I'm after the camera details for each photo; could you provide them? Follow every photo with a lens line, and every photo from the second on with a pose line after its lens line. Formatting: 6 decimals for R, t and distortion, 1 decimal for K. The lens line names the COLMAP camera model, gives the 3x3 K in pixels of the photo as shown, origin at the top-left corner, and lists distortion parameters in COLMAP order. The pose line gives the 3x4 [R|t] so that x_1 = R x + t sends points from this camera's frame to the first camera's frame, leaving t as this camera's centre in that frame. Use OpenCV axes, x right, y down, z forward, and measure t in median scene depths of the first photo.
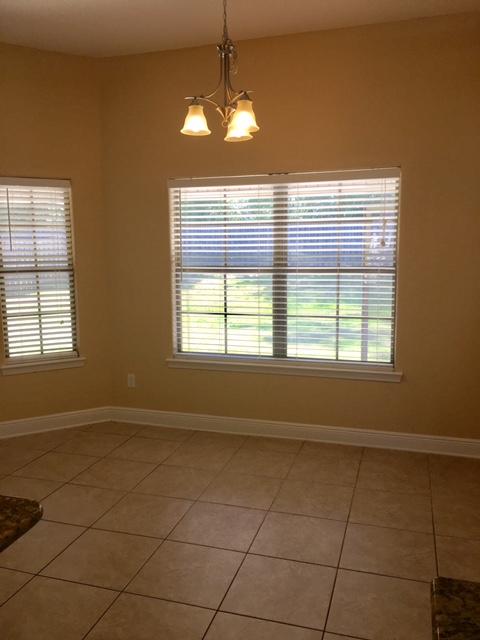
lens RADIAL K [[549.9, 0, 237.4], [0, 549.9, 317.5], [0, 0, 1]] dist [0.056040, -0.028526]
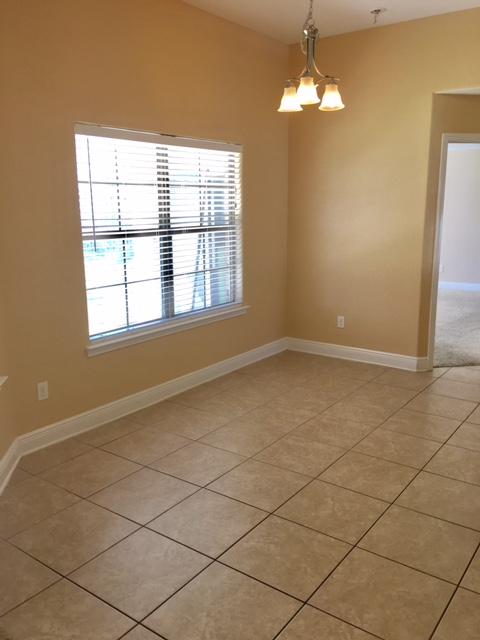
lens RADIAL K [[549.9, 0, 233.1], [0, 549.9, 325.5], [0, 0, 1]] dist [0.056040, -0.028526]
pose [[0.350427, -0.200439, 0.914891, -0.843200], [0.147923, 0.976416, 0.157259, -0.058653], [-0.924835, 0.080226, 0.371812, 0.511684]]
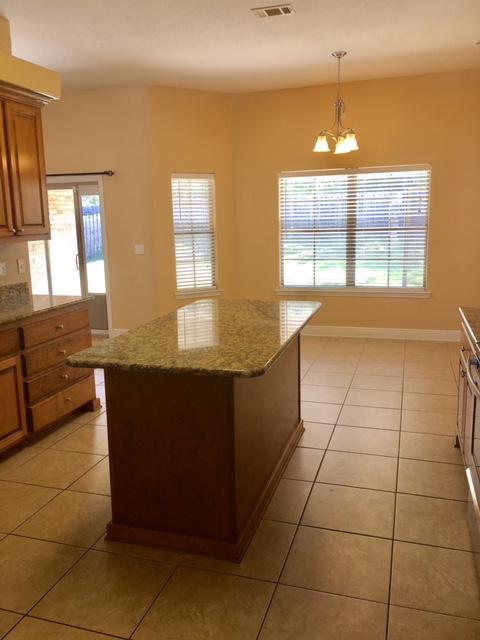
lens RADIAL K [[549.9, 0, 235.3], [0, 549.9, 314.0], [0, 0, 1]] dist [0.056040, -0.028526]
pose [[0.999802, -0.009922, -0.017261, -0.226943], [0.010491, 0.999394, 0.033198, 0.097385], [0.016922, -0.033373, 0.999300, -0.580625]]
